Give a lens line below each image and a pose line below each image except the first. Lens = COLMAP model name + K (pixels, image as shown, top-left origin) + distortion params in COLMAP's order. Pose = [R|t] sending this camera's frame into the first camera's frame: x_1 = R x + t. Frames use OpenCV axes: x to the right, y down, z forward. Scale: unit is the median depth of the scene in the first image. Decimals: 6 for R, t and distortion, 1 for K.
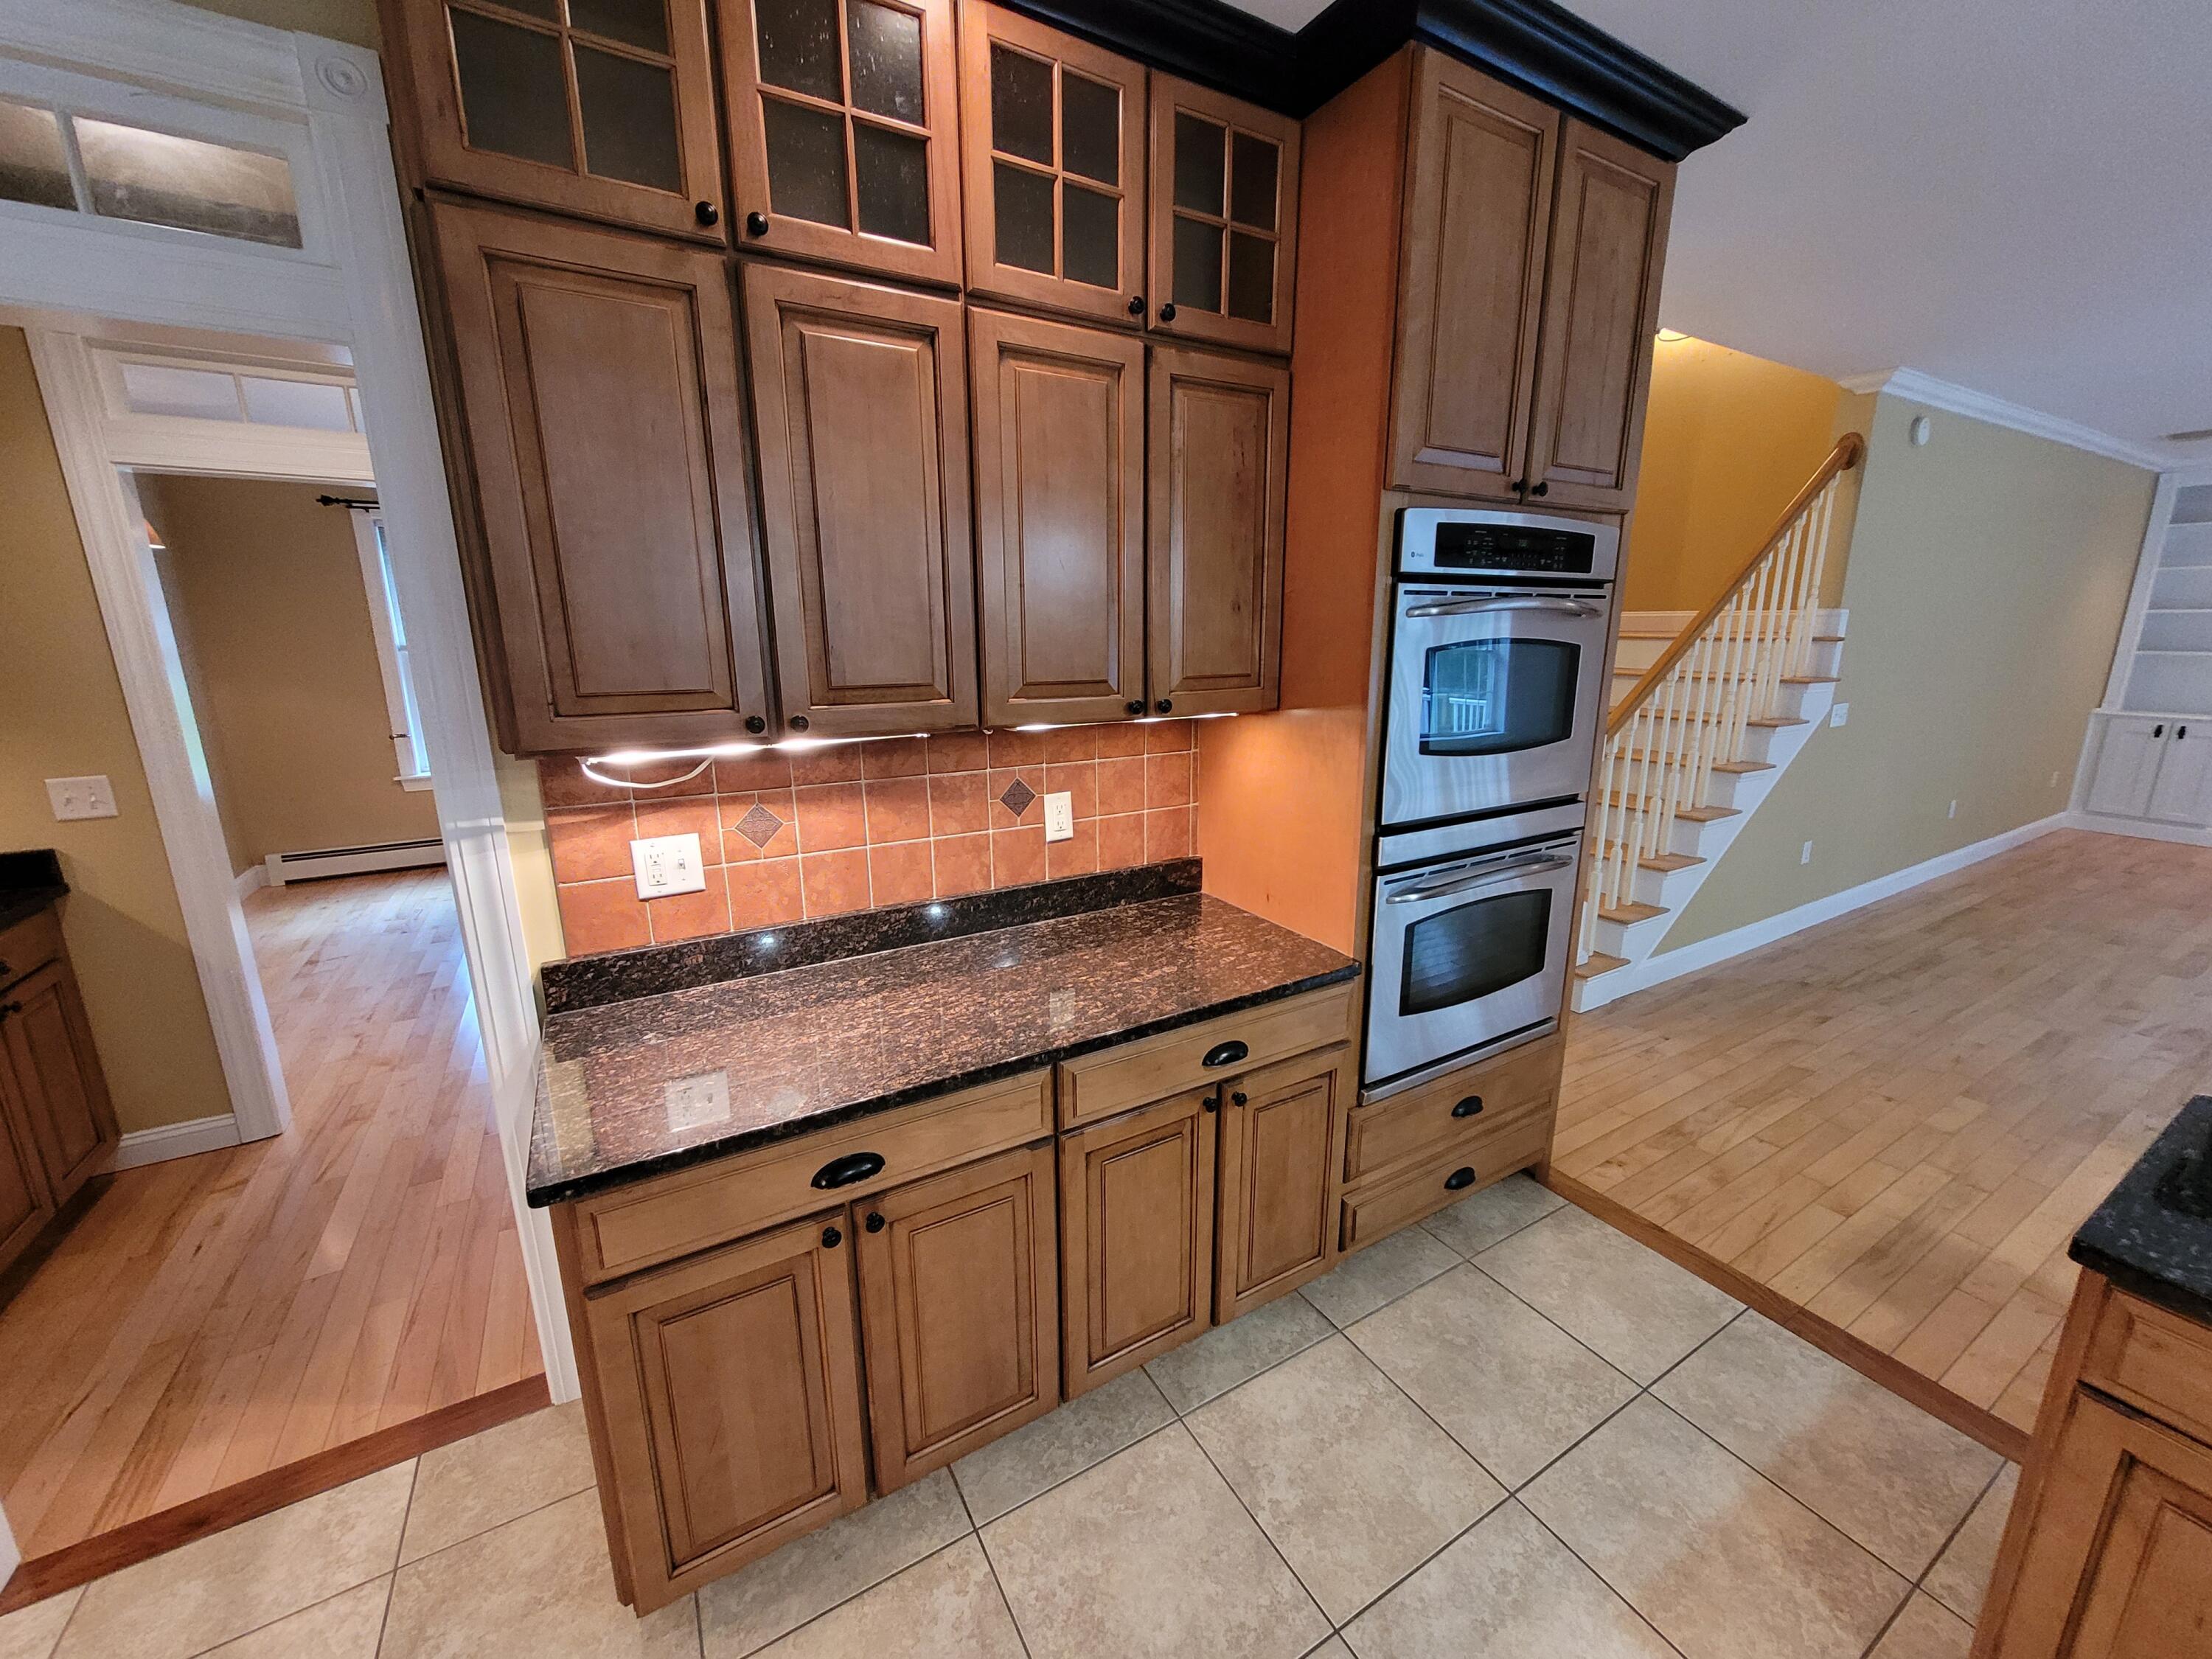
lens RADIAL K [[862.3, 0, 1111.4], [0, 862.3, 825.8], [0, 0, 1]] dist [-0.000447, 0.000310]
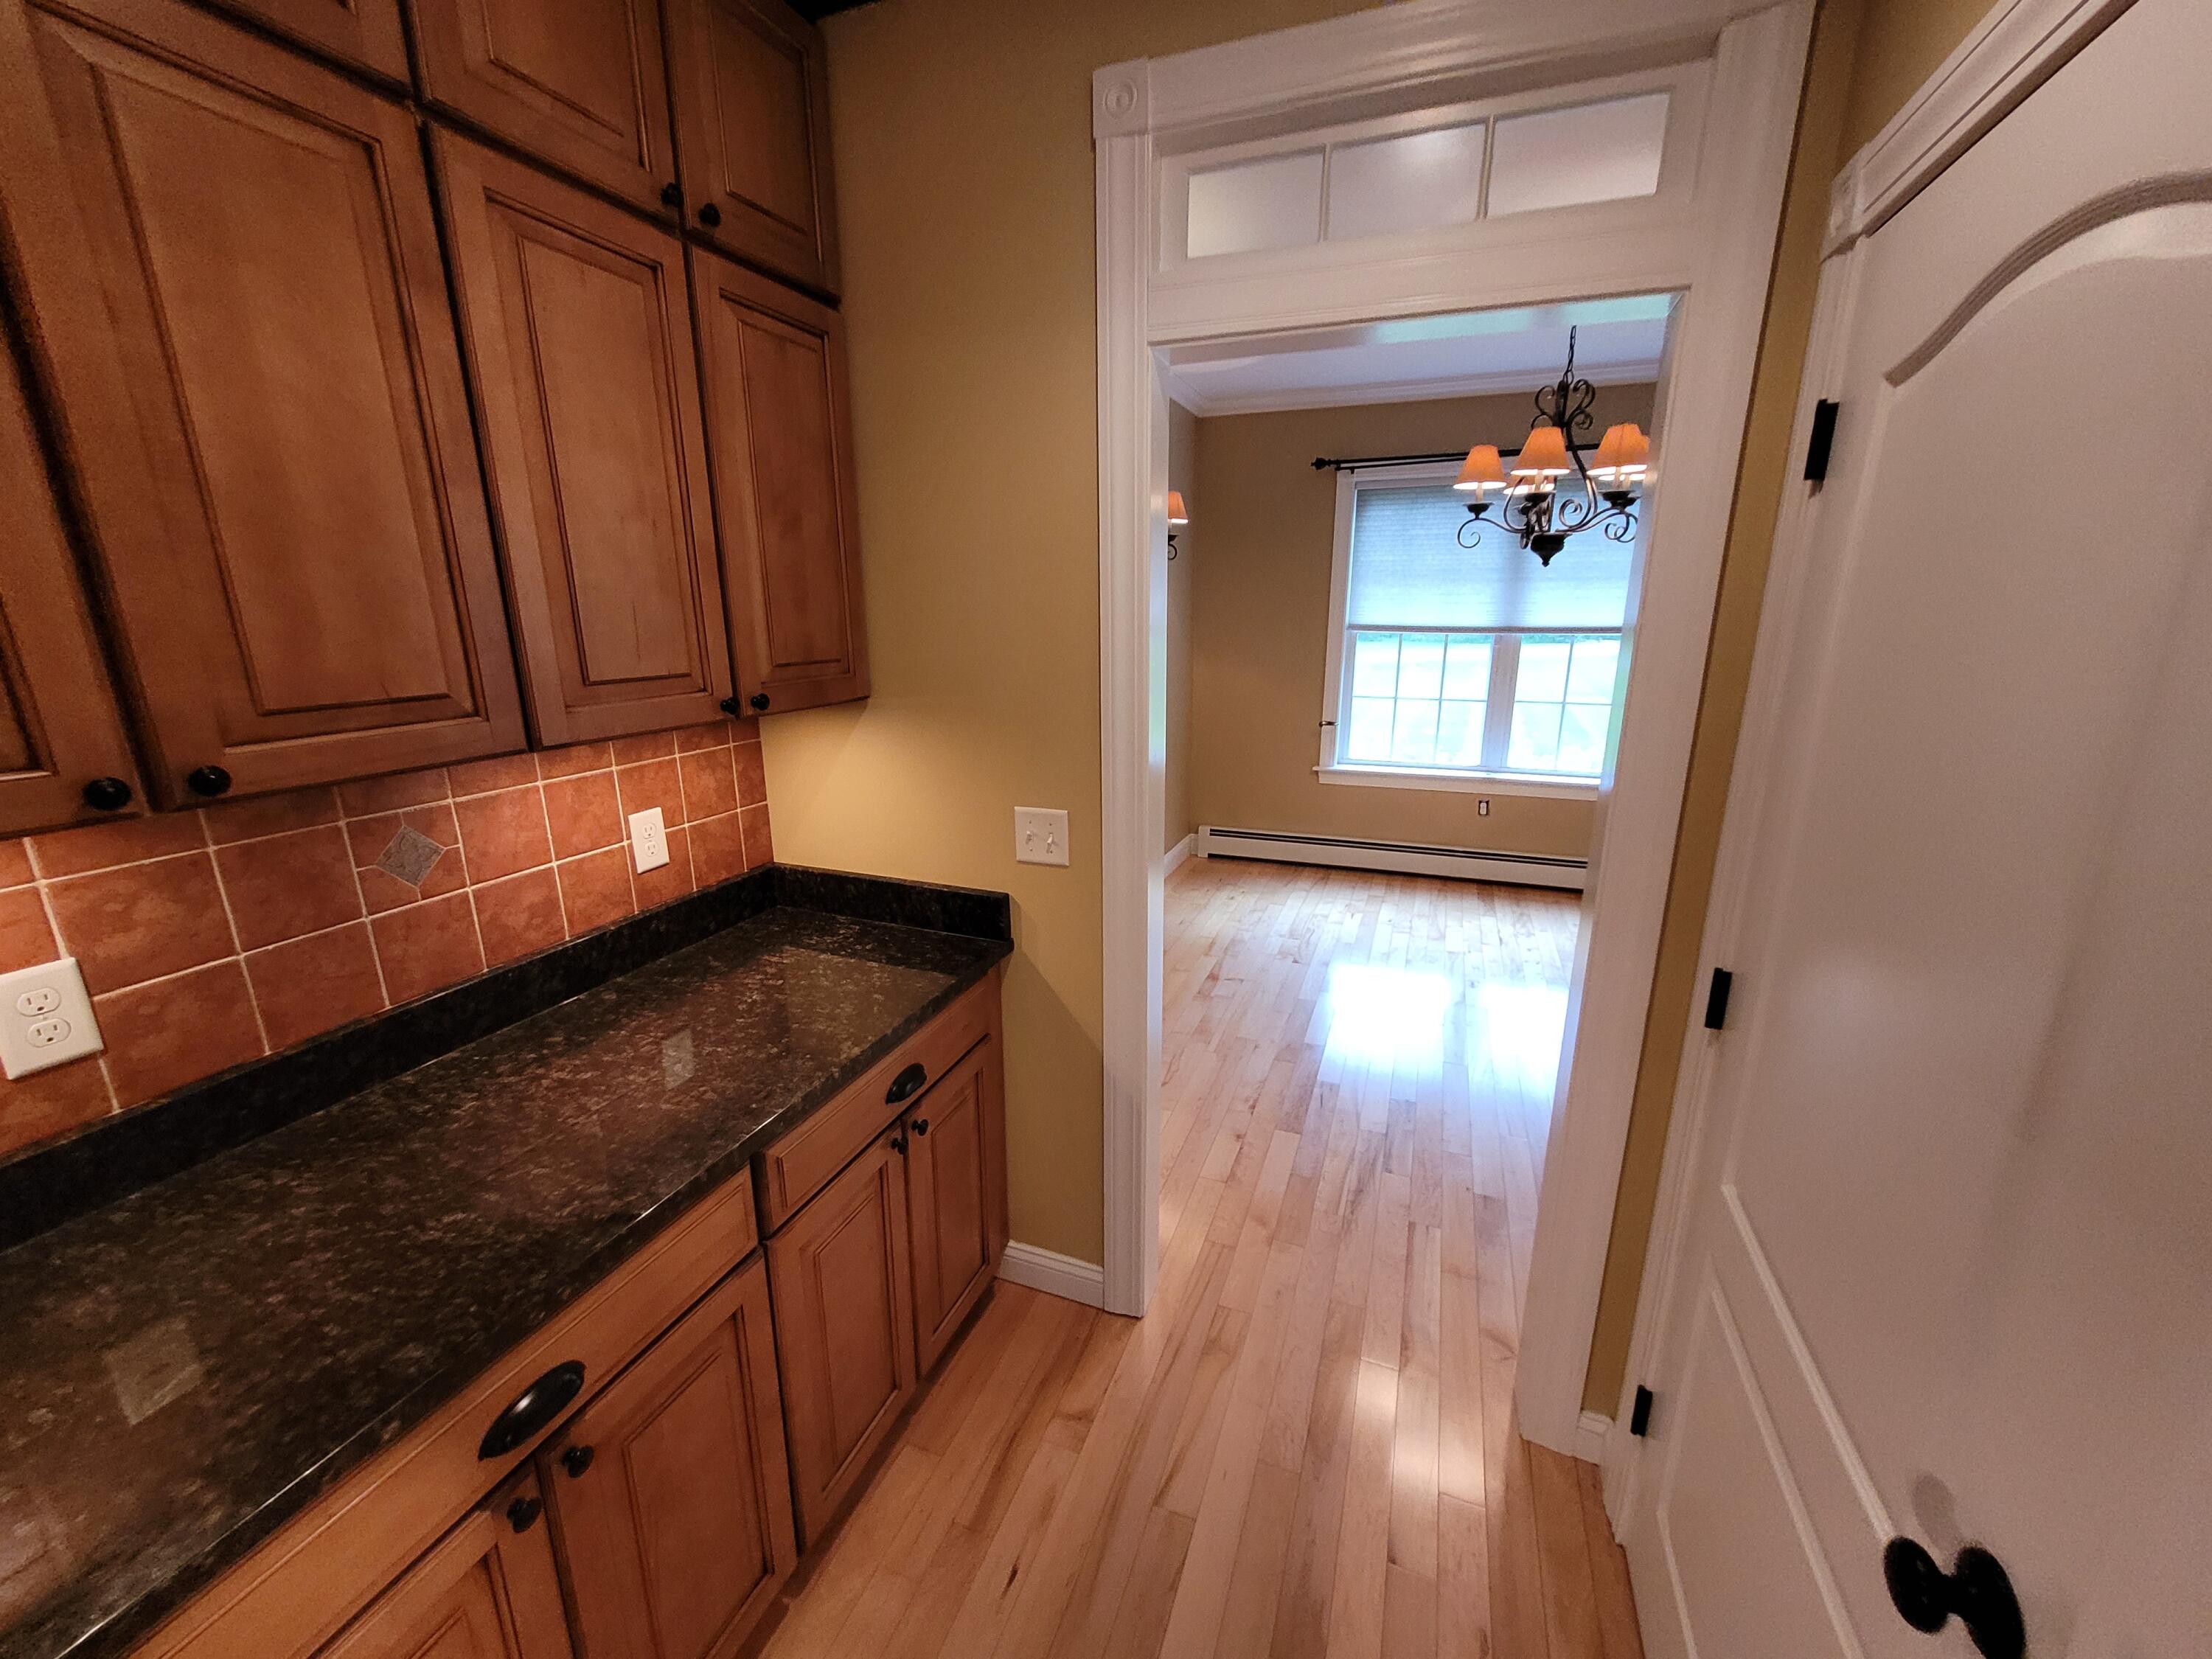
lens RADIAL K [[861.8, 0, 1110.1], [0, 861.8, 831.9], [0, 0, 1]] dist [0.002776, -0.000561]
pose [[0.623732, 0.202970, -0.754825, -0.378649], [-0.178076, 0.977201, 0.115618, -0.083360], [0.761083, 0.062302, 0.645656, 0.358040]]
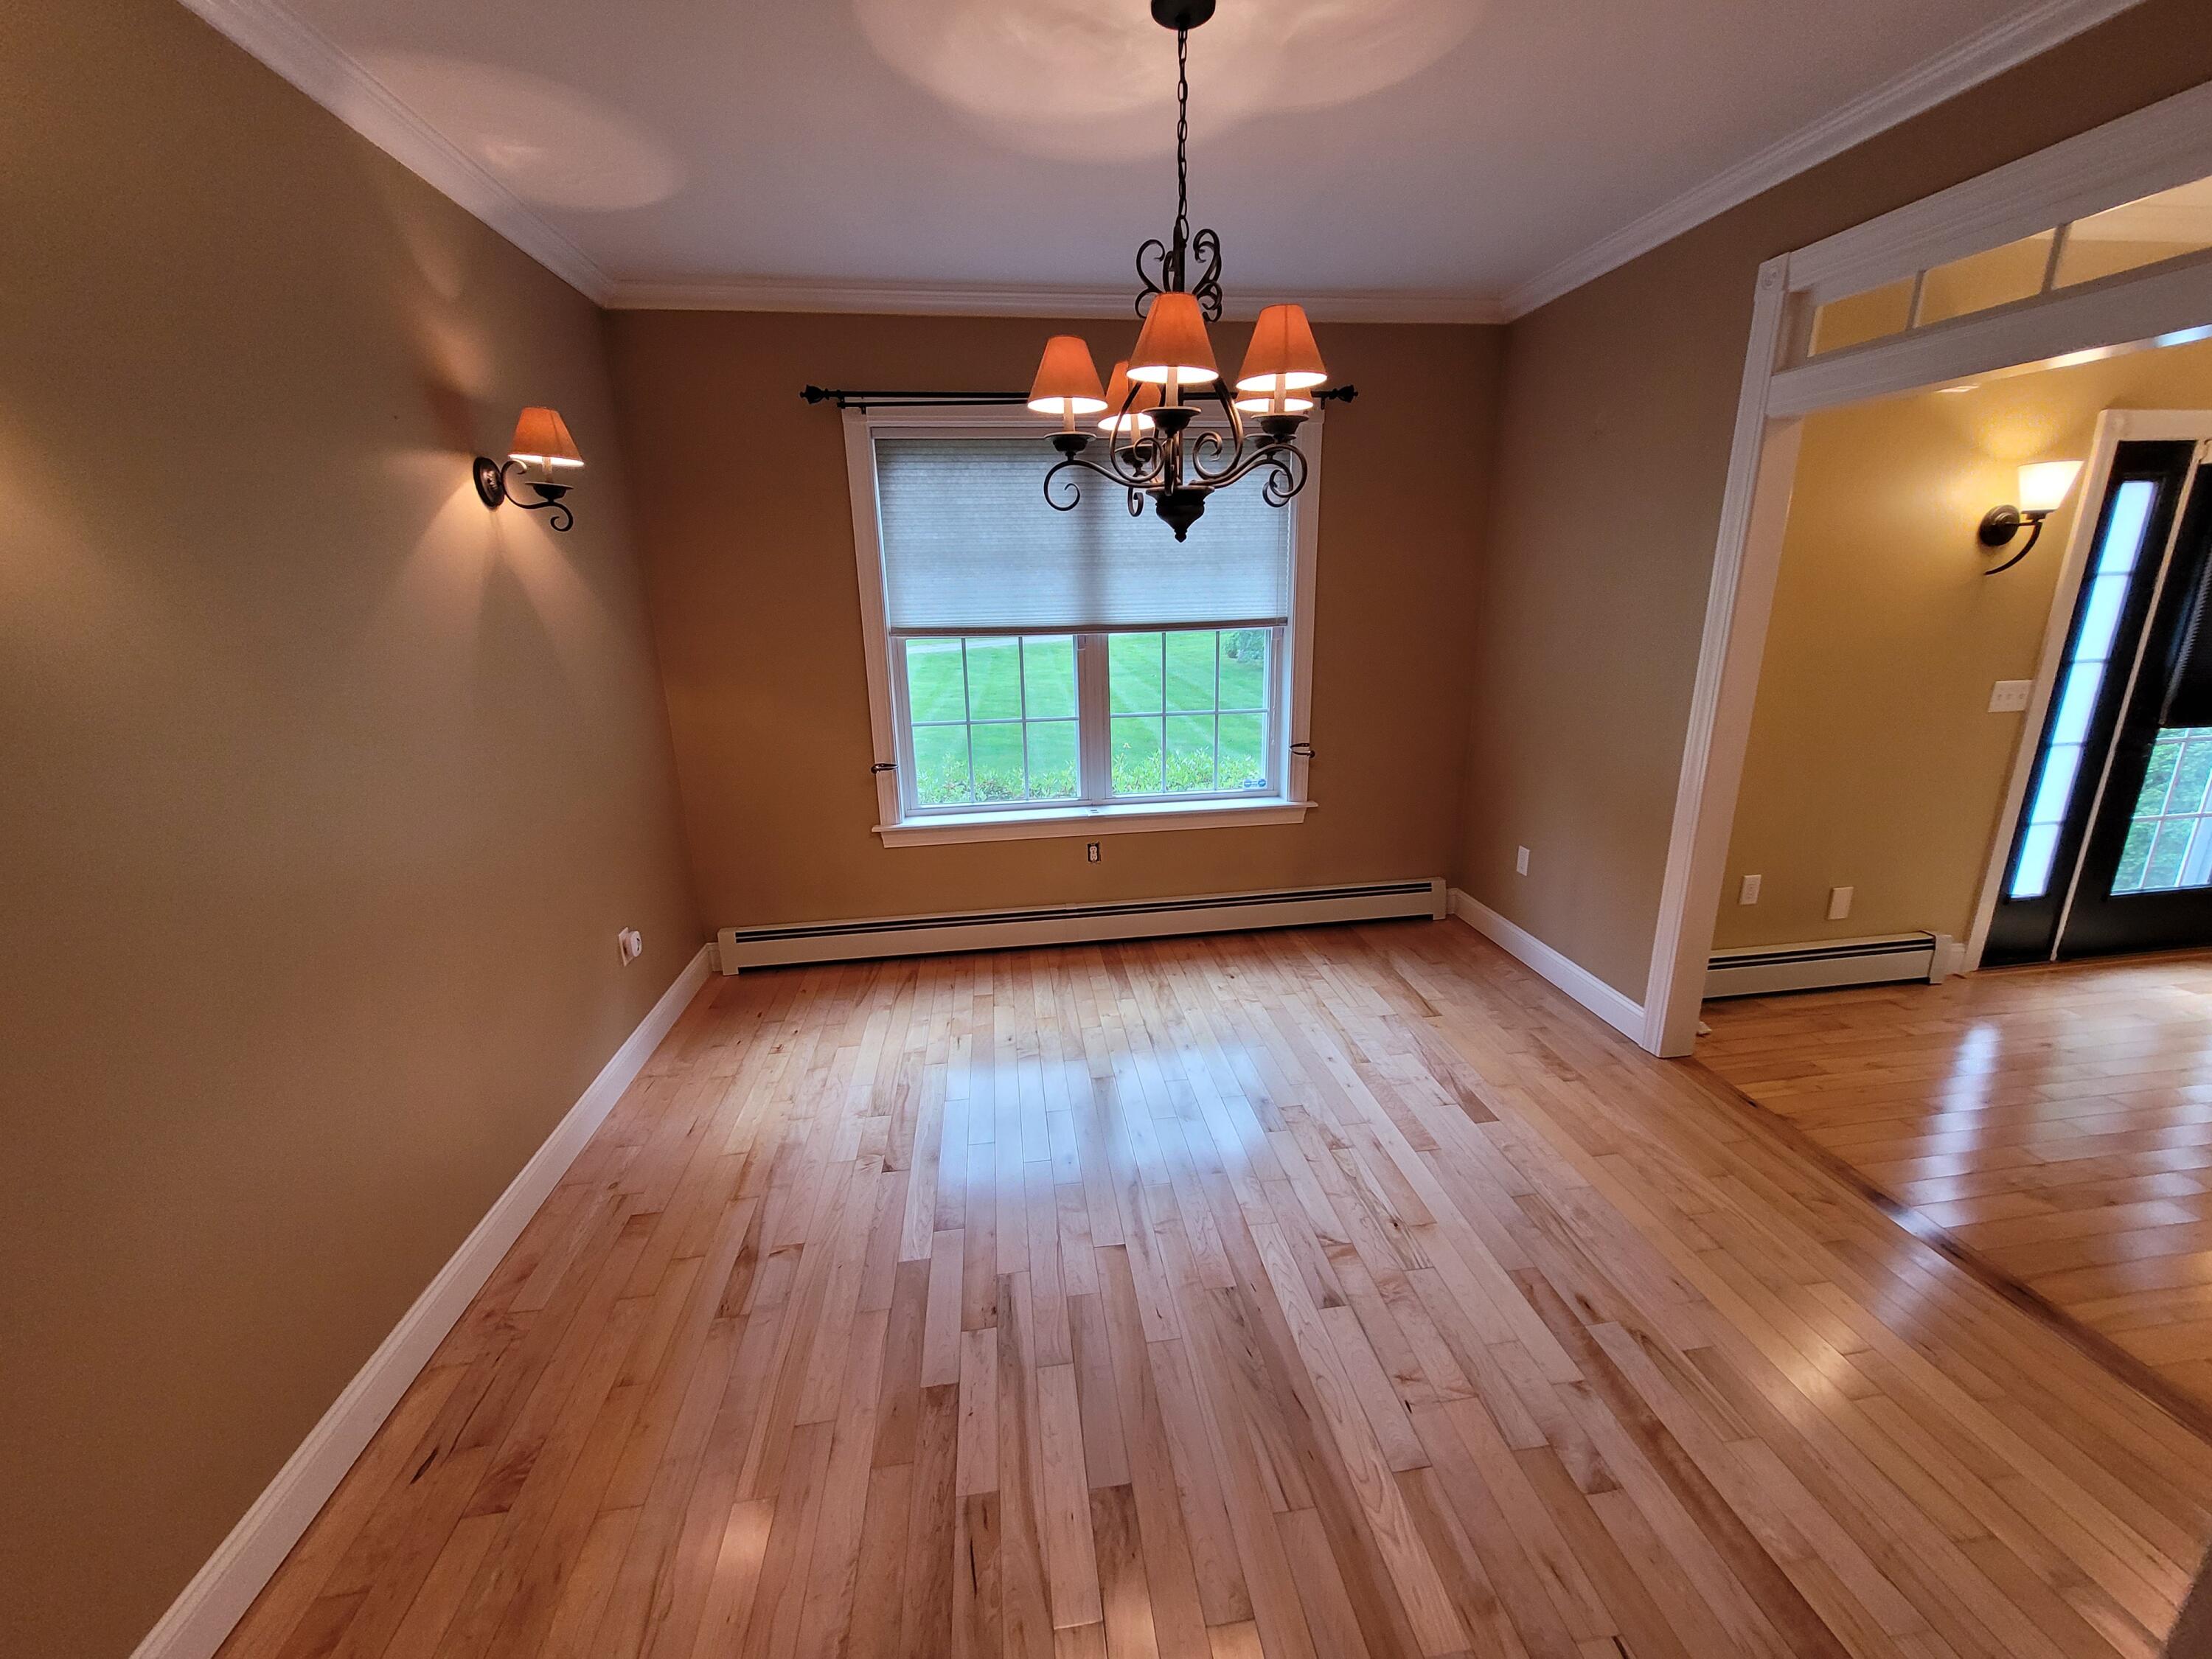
lens RADIAL K [[861.8, 0, 1110.1], [0, 861.8, 831.9], [0, 0, 1]] dist [0.002776, -0.000561]
pose [[0.921968, 0.092518, -0.376052, -0.609568], [-0.073074, 0.995161, 0.065680, -0.162463], [0.380309, -0.033075, 0.924268, 0.672043]]
